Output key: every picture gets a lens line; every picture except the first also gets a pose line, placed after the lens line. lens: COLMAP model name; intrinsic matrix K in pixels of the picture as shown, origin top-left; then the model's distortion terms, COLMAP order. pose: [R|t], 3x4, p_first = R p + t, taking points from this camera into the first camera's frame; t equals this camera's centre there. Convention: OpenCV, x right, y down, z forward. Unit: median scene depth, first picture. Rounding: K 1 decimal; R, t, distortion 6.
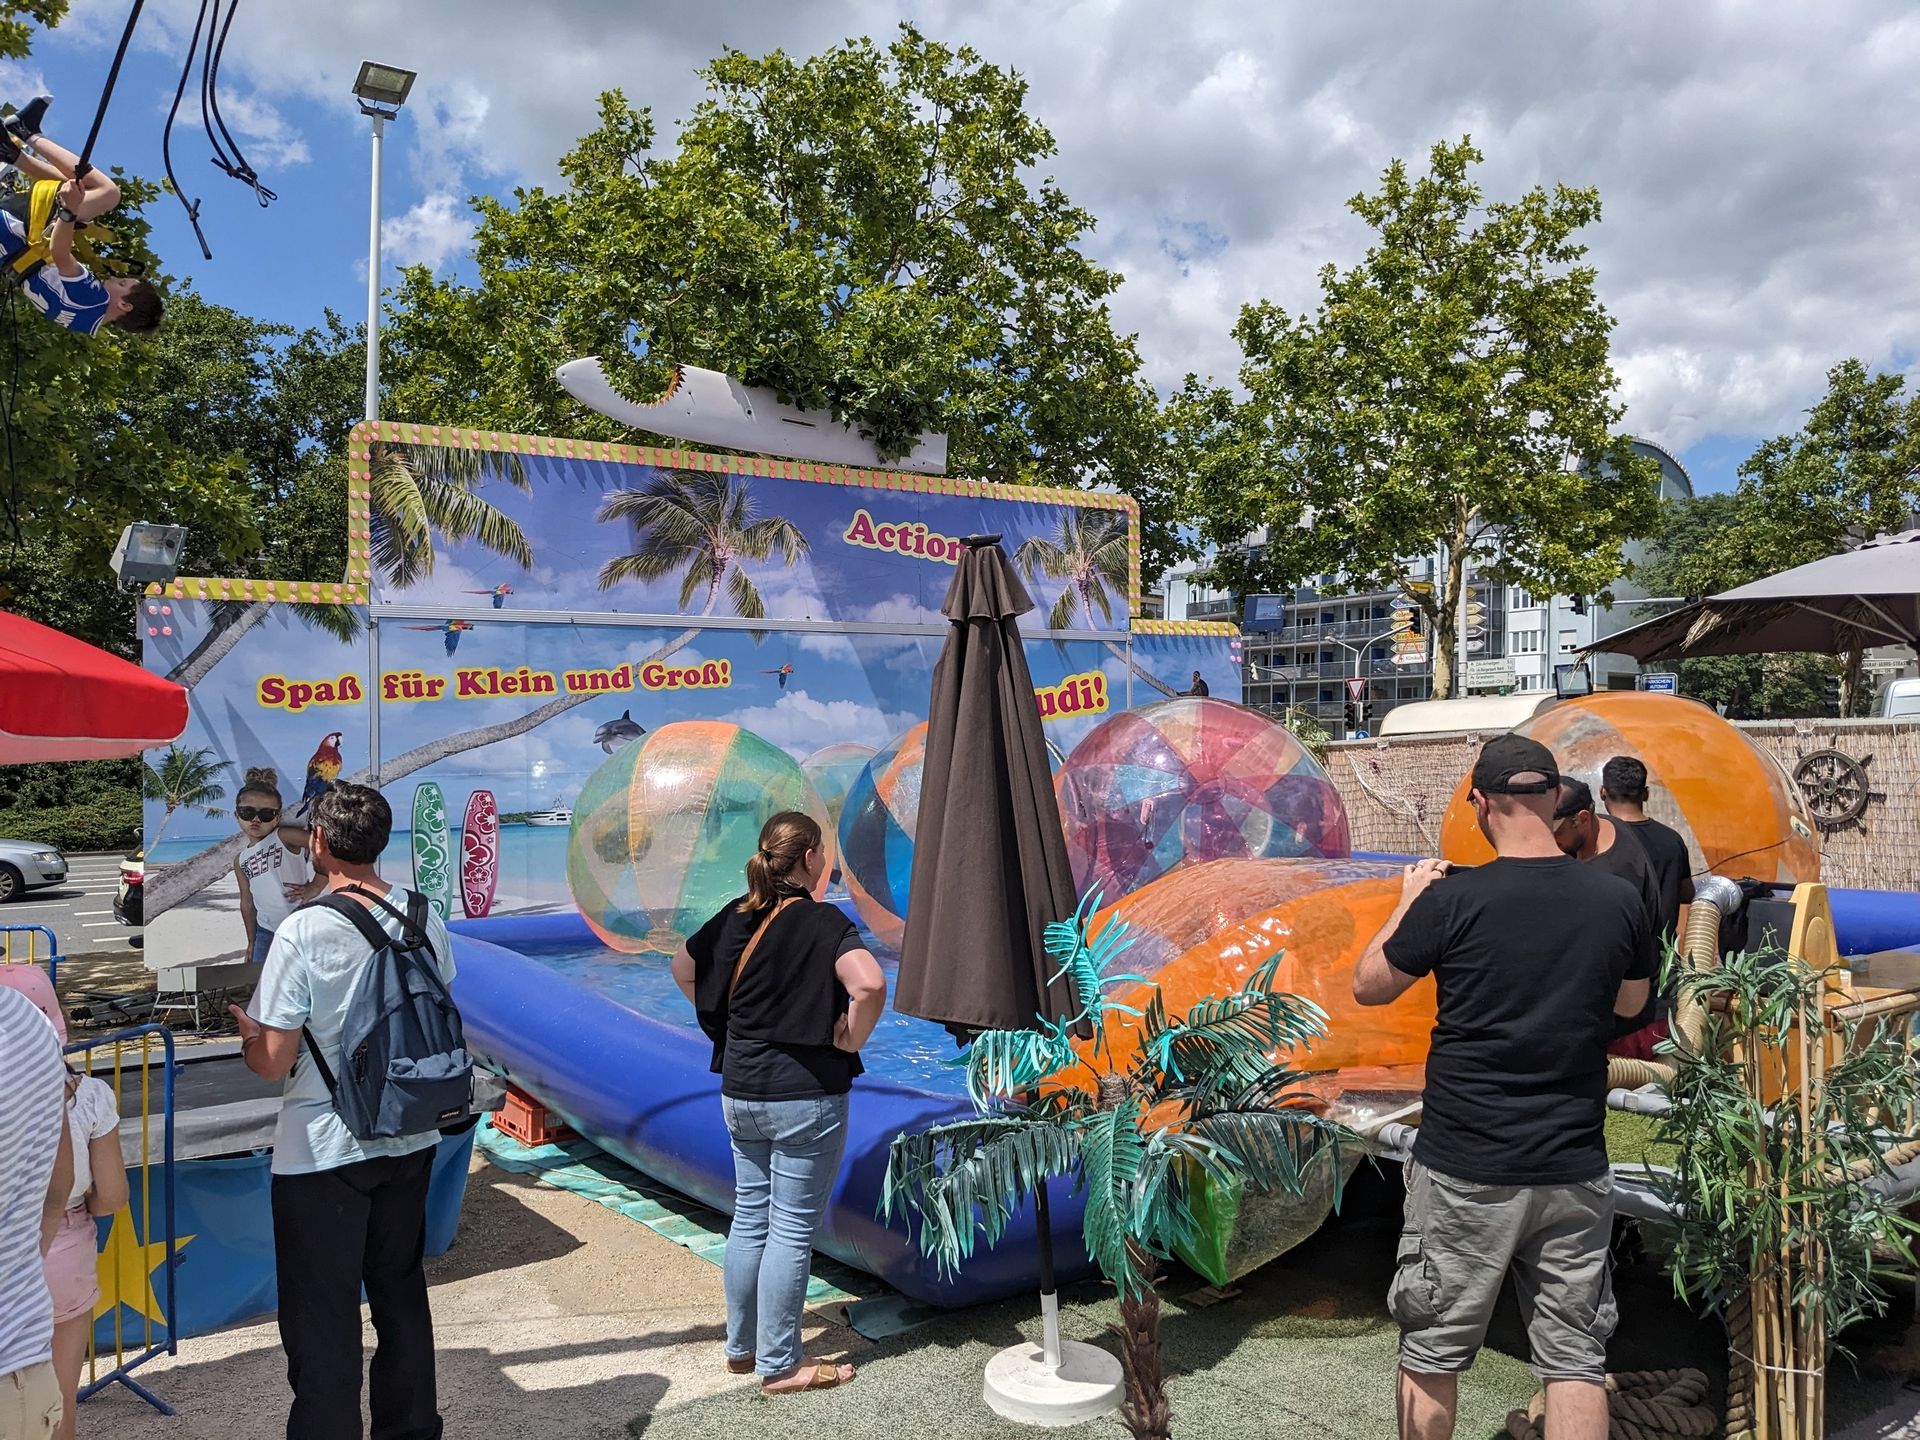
lens RADIAL K [[1462.5, 0, 961.1], [0, 1462.5, 721.1], [0, 0, 1]] dist [-0.002681, -0.013840]
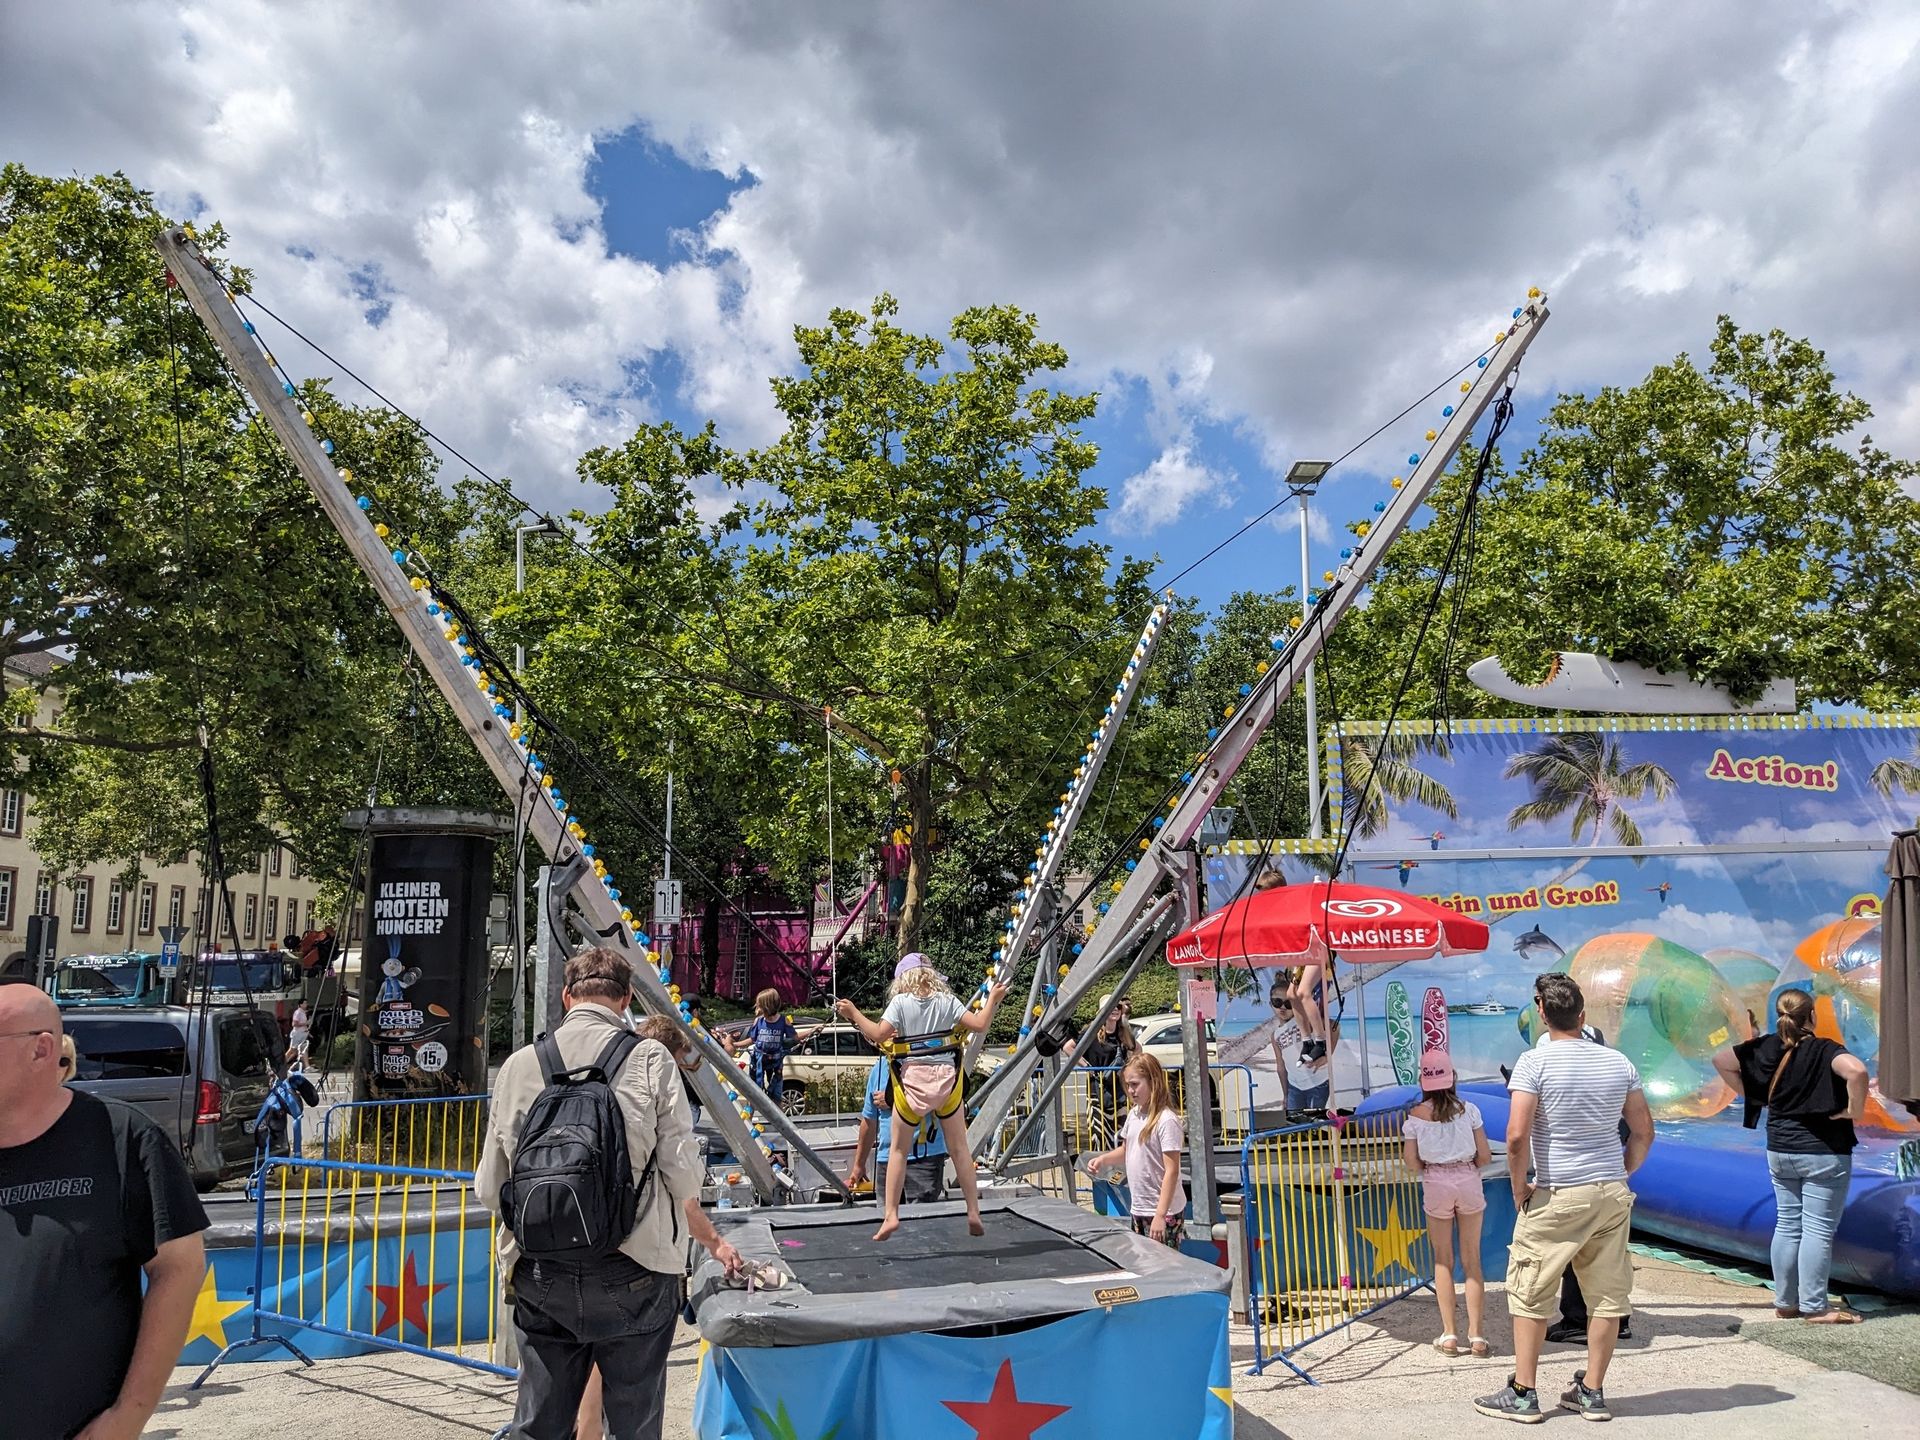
lens RADIAL K [[1462.5, 0, 949.8], [0, 1462.5, 721.8], [0, 0, 1]] dist [-0.002681, -0.013840]
pose [[0.872800, -0.088159, -0.480051, -0.047062], [0.018045, 0.988708, -0.148763, -0.001803], [0.487745, 0.121178, 0.864535, -0.362297]]
